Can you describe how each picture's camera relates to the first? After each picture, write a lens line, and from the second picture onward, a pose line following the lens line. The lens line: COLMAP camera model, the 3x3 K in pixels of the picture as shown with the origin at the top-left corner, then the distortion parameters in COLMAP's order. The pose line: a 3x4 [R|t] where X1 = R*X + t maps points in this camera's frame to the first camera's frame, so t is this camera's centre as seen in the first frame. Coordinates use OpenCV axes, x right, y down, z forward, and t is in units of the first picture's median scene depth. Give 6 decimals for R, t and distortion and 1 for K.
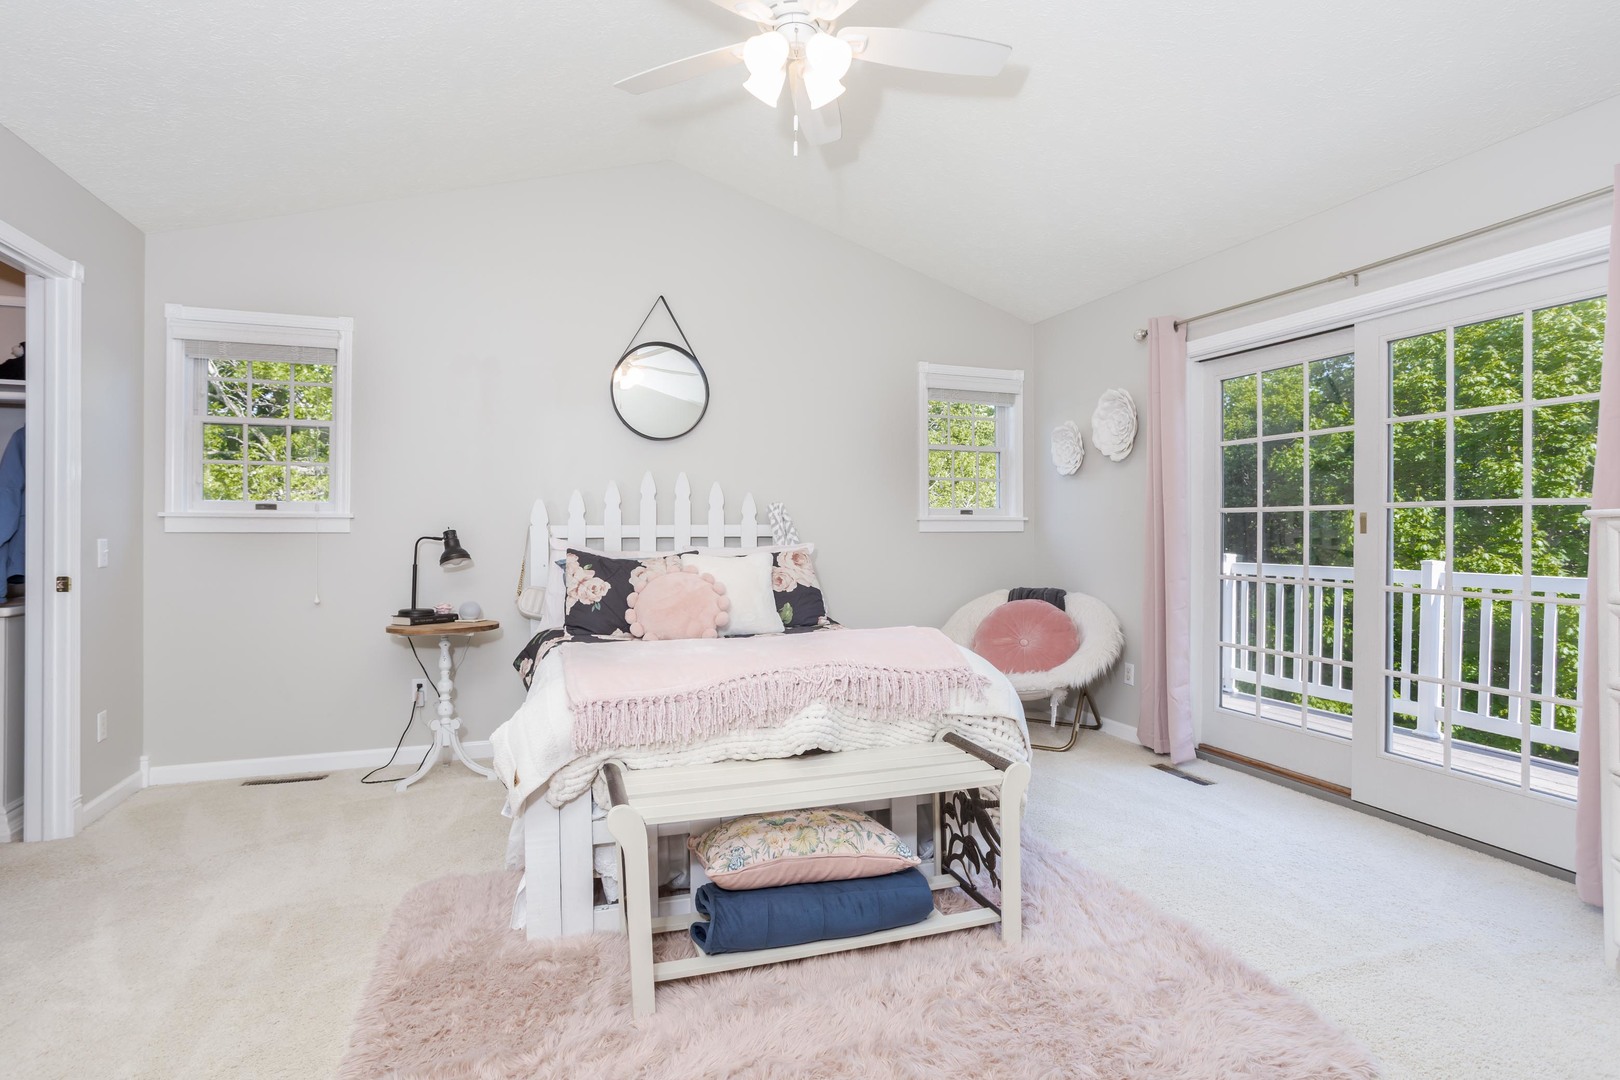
lens RADIAL K [[801.9, 0, 802.4], [0, 801.9, 543.3], [0, 0, 1]] dist [-0.022430, 0.003215]
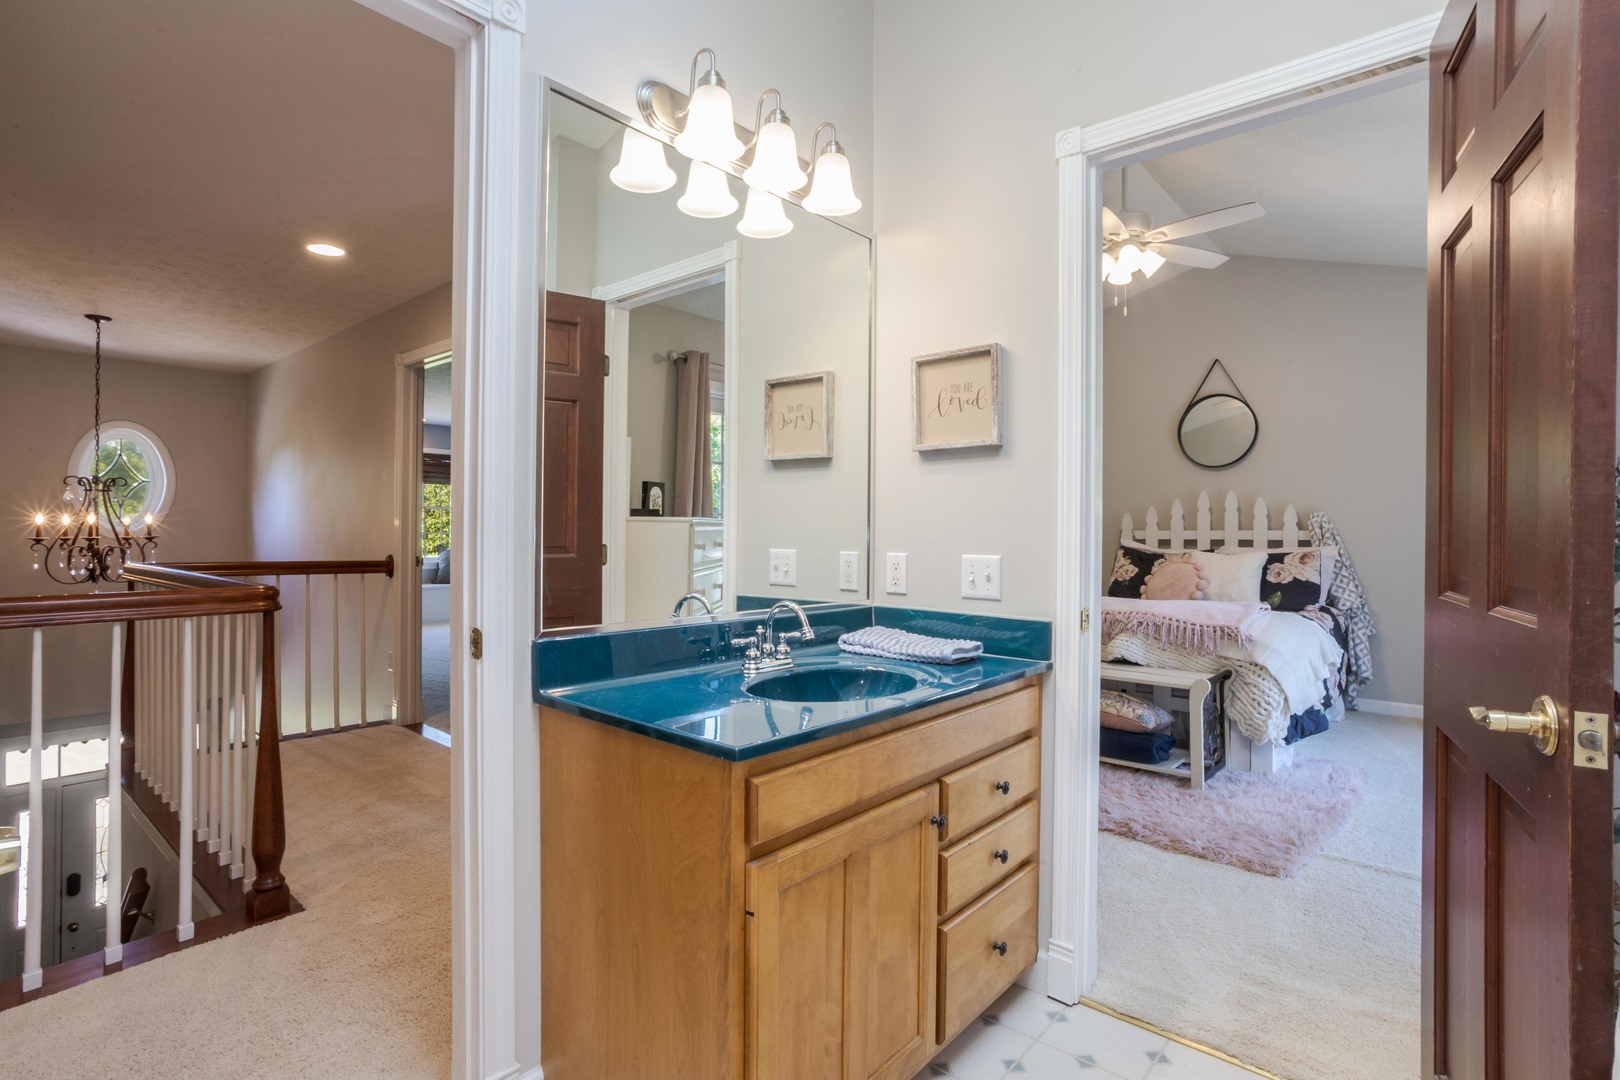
lens RADIAL K [[801.9, 0, 812.4], [0, 801.9, 549.0], [0, 0, 1]] dist [-0.022430, 0.003215]
pose [[0.496444, 0.024895, -0.867712, 0.746549], [-0.018523, 0.999665, 0.018083, -0.003673], [0.867871, 0.007095, 0.496739, -0.295247]]
